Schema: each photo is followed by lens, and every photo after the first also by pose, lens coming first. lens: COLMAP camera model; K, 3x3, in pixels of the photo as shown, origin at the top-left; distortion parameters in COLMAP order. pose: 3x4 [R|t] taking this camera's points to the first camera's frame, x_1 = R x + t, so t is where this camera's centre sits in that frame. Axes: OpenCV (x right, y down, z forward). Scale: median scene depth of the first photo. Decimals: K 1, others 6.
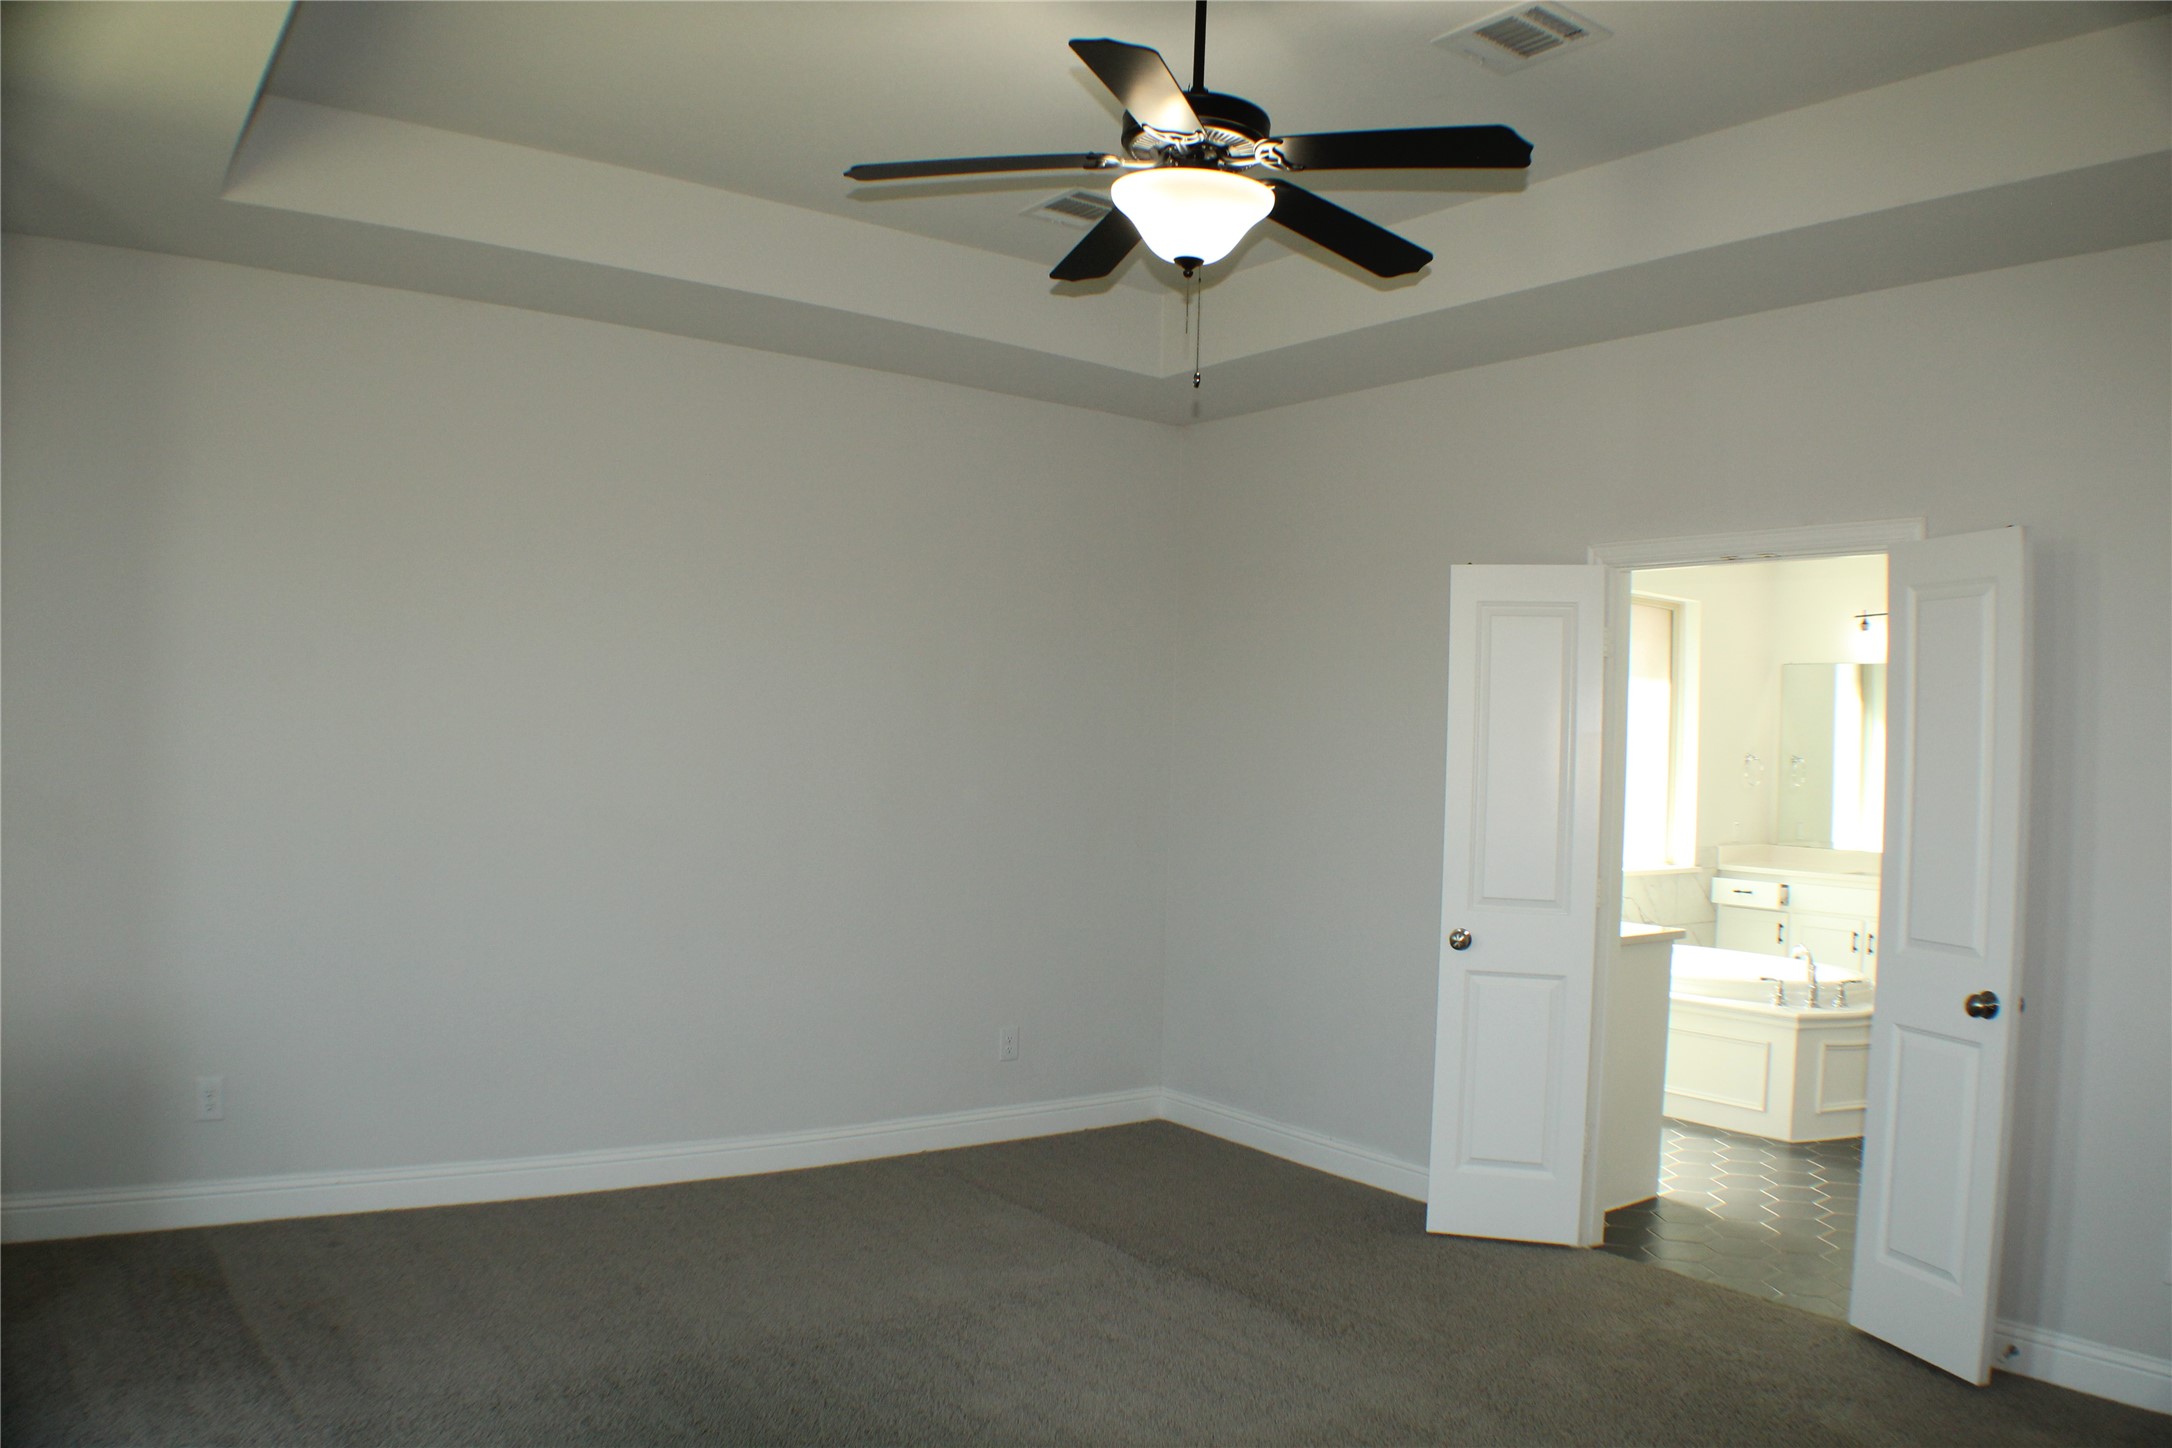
lens RADIAL K [[1625.2, 0, 1086.0], [0, 1625.2, 724.0], [0, 0, 1]] dist [-0.170514, 0.000141]
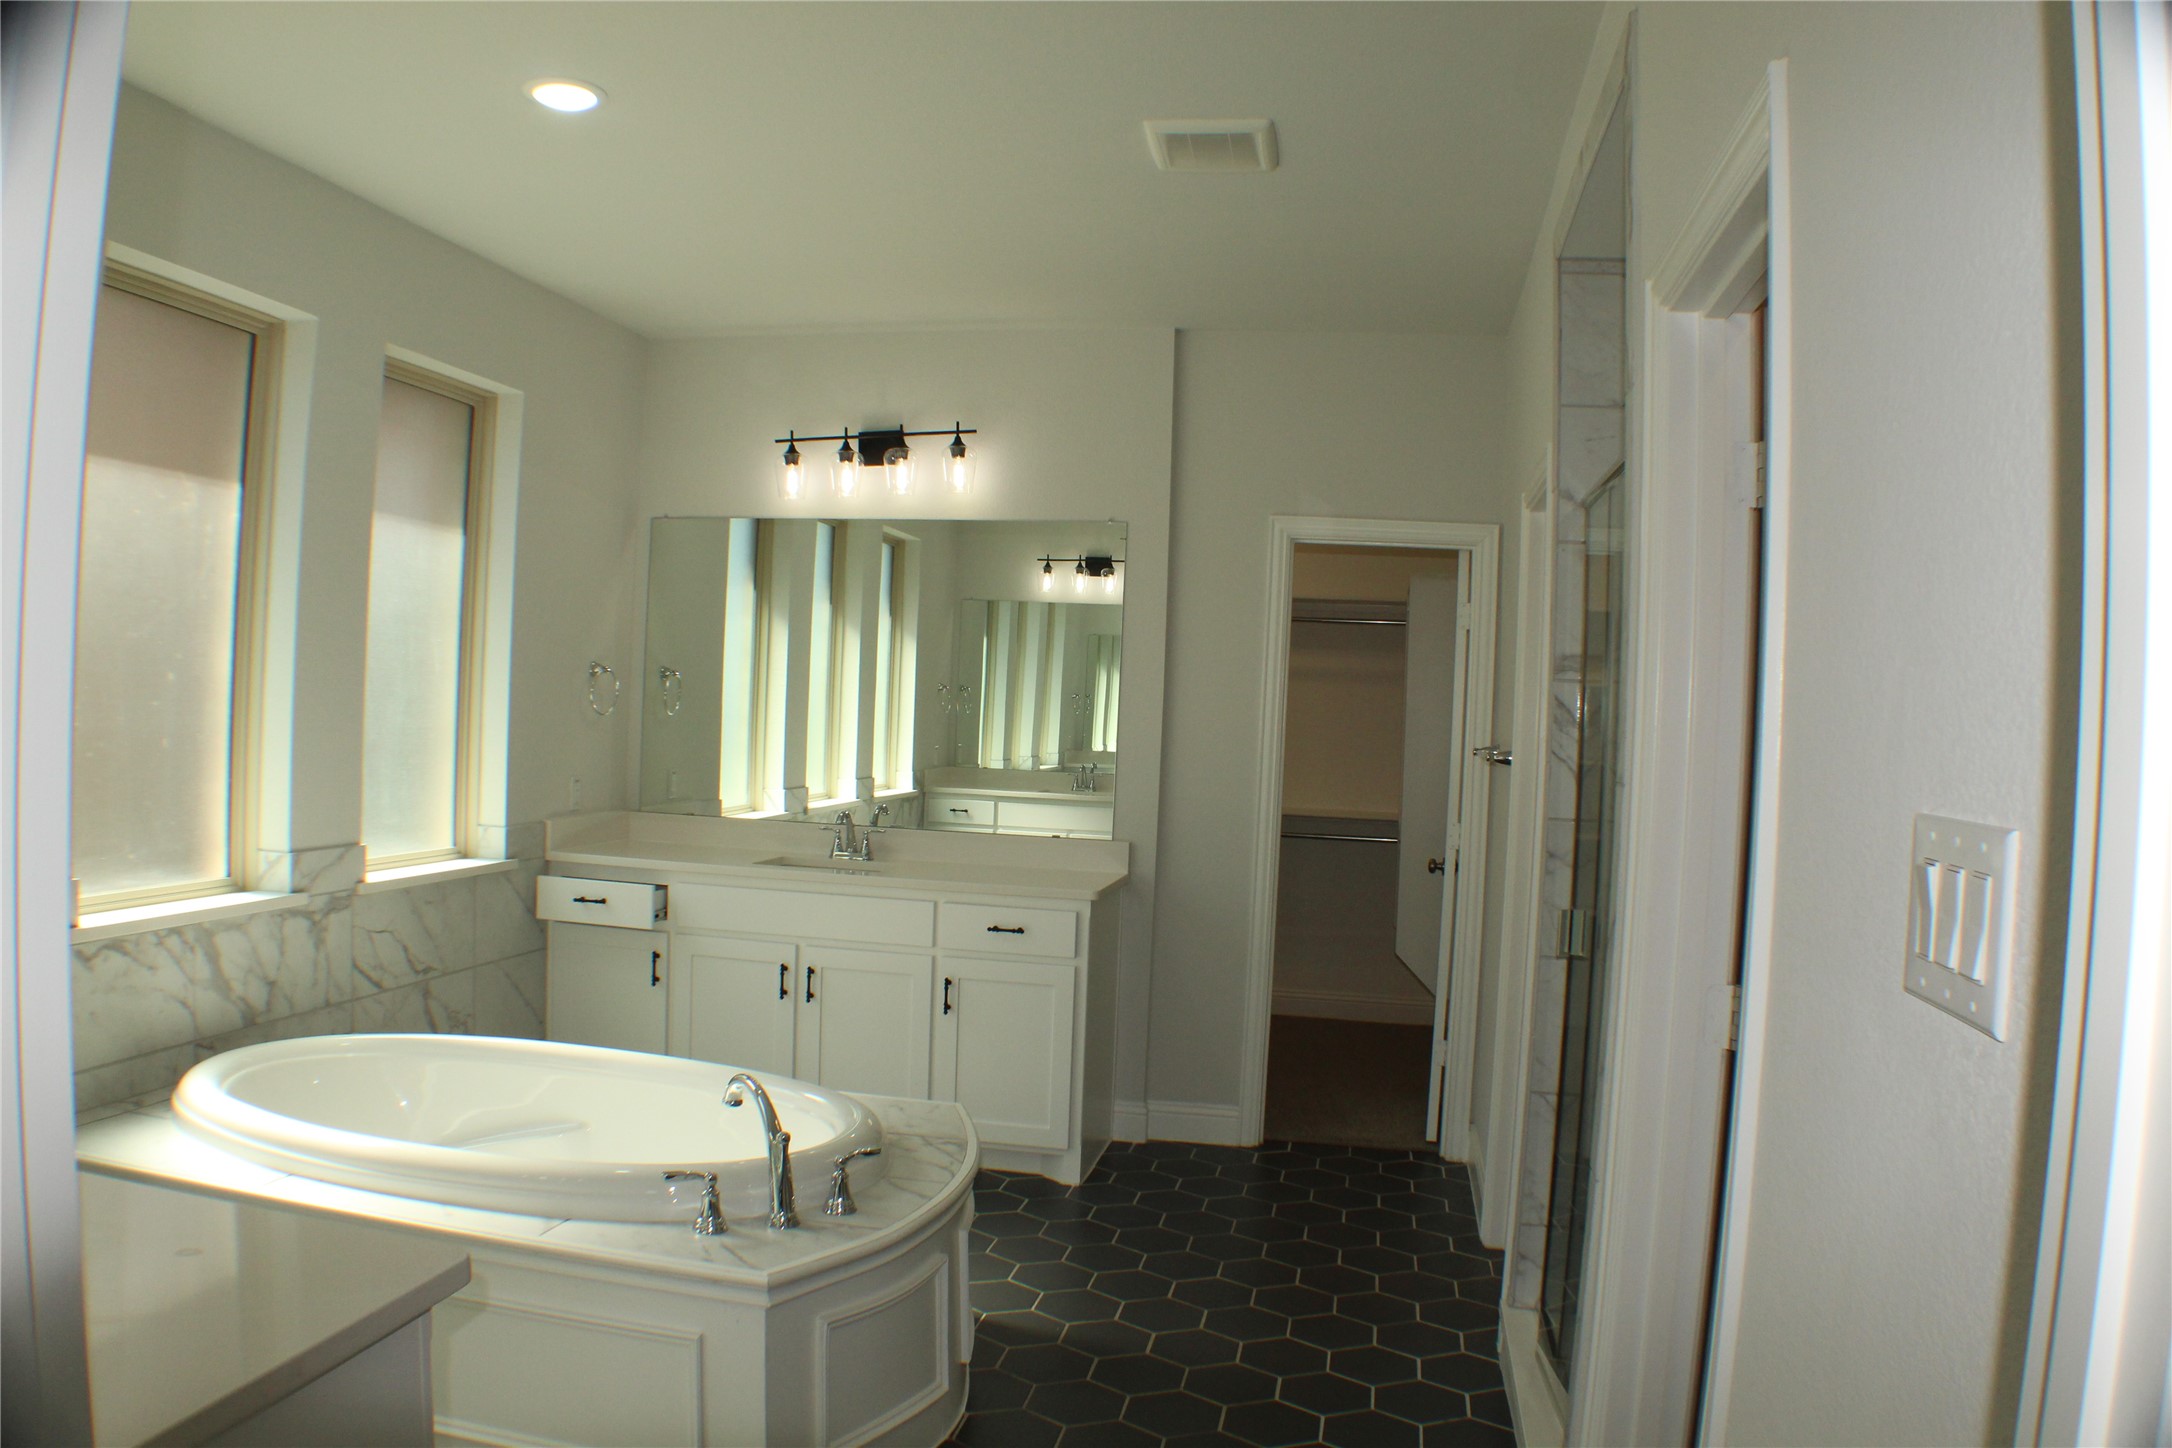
lens RADIAL K [[1499.4, 0, 1086.0], [0, 1499.4, 724.0], [0, 0, 1]] dist [-0.212712, 0.057994]
pose [[0.737151, -0.012207, 0.675618, 0.191373], [-0.023317, 0.998782, 0.043488, 0.014644], [-0.675326, -0.047811, 0.735968, 0.488196]]
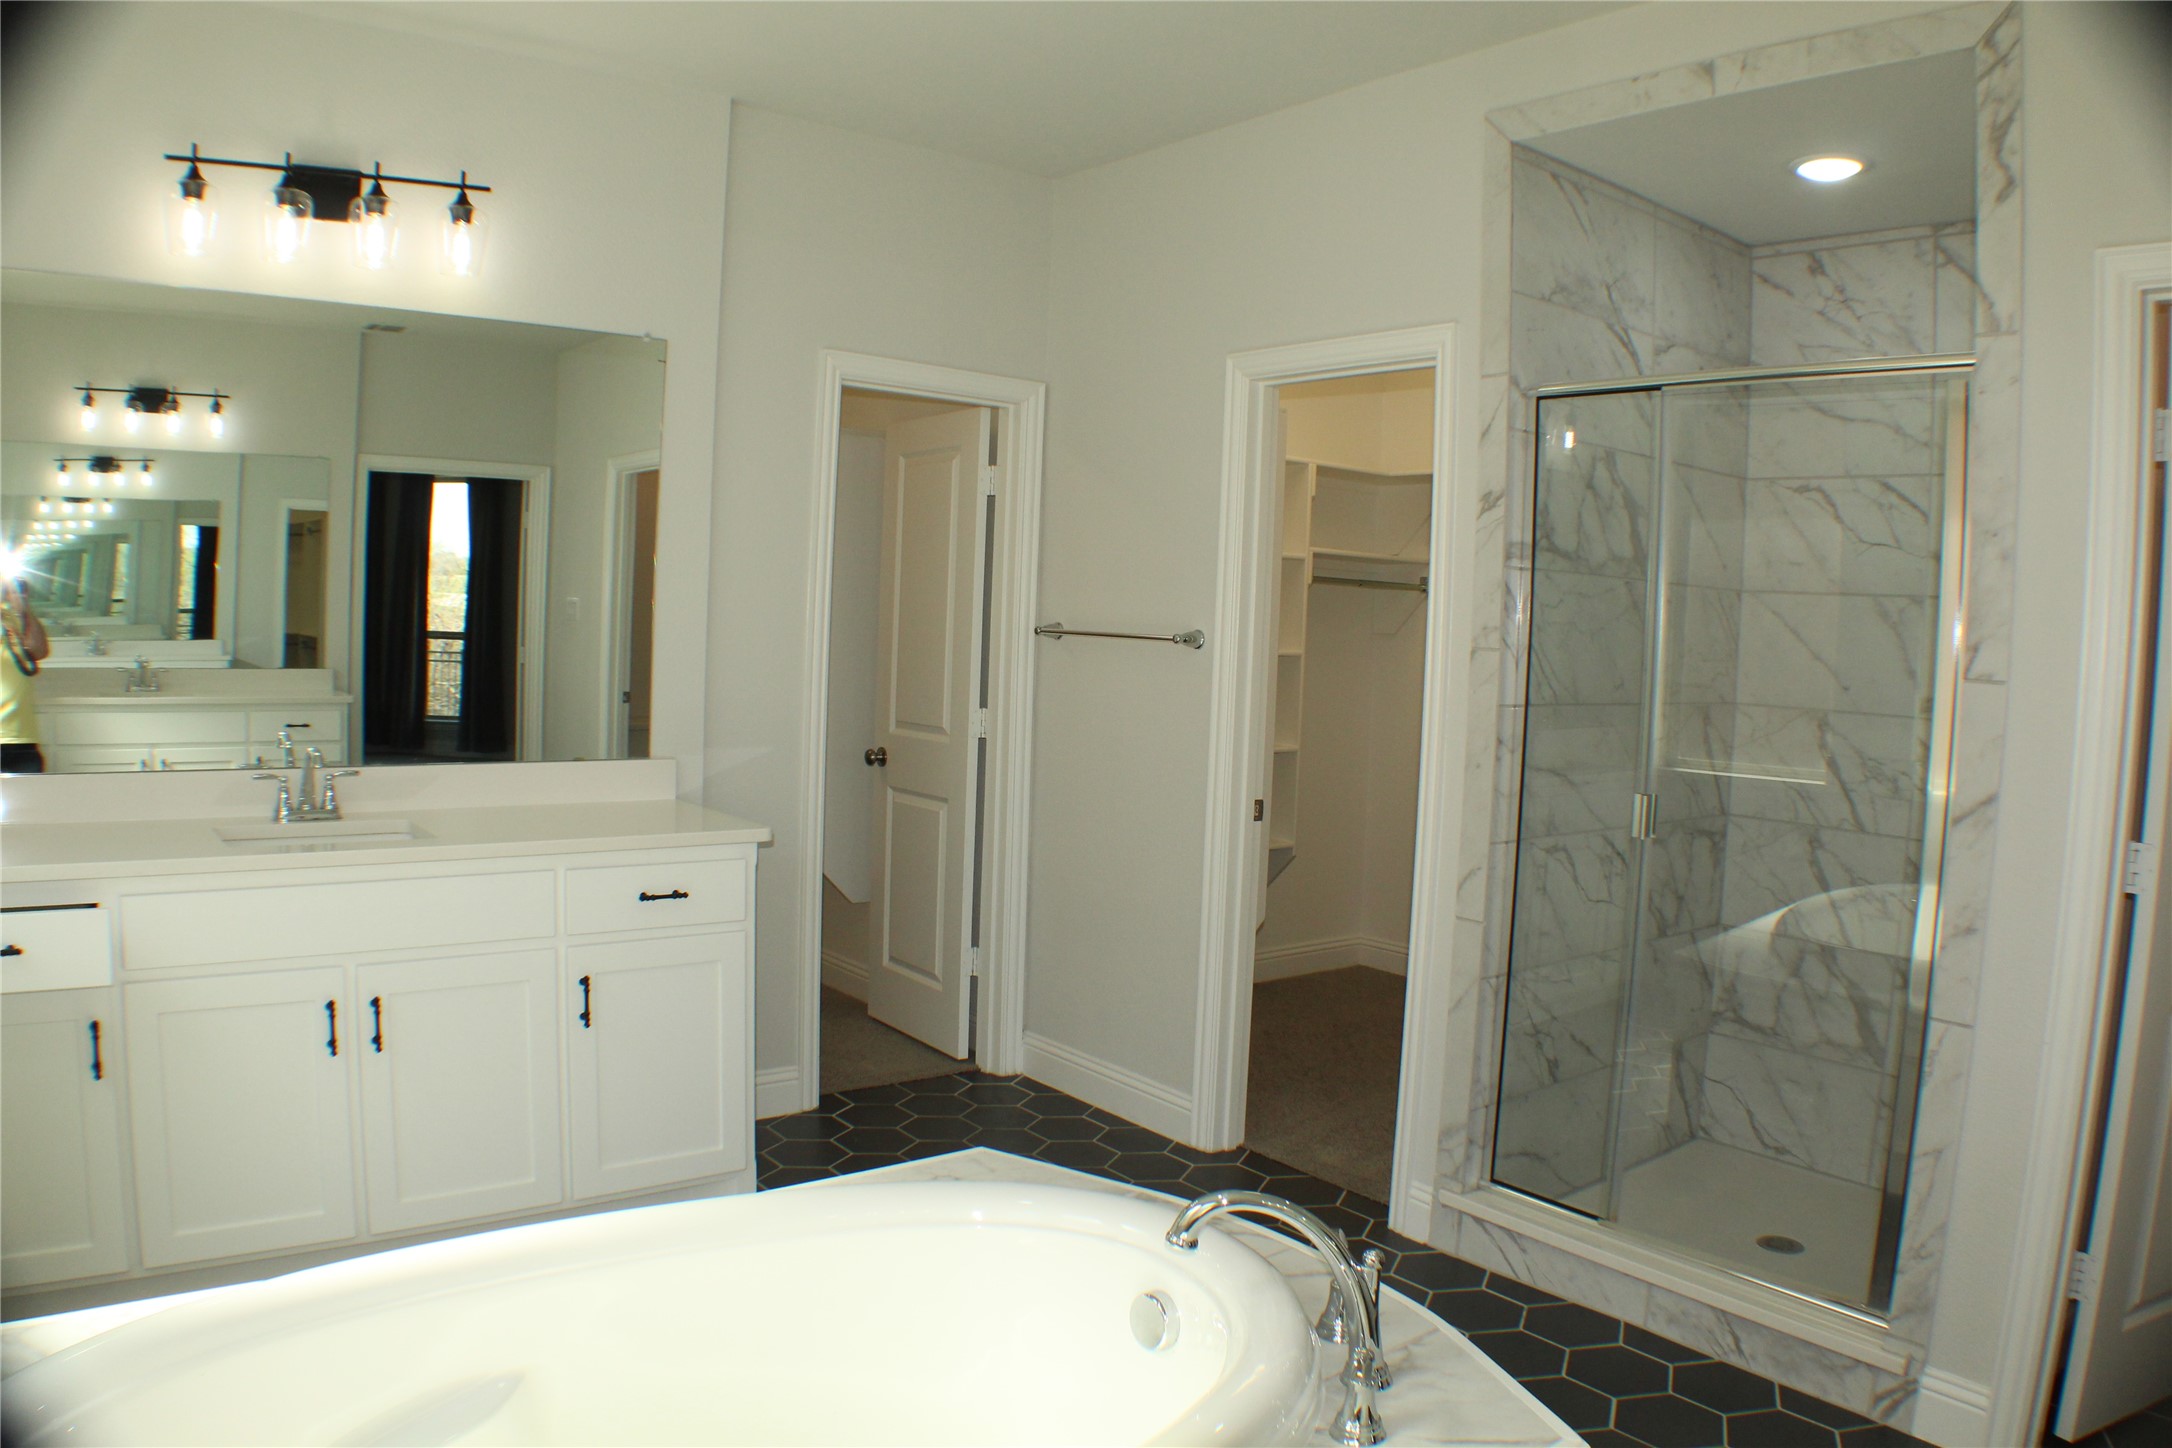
lens RADIAL K [[1421.7, 0, 1086.3], [0, 1421.7, 673.1], [0, 0, 1]] dist [-0.157821, 0.047916]
pose [[0.110103, -0.074963, 0.991089, 0.194450], [-0.051301, 0.995394, 0.080988, 0.019715], [-0.992595, -0.059761, 0.105751, 0.741873]]
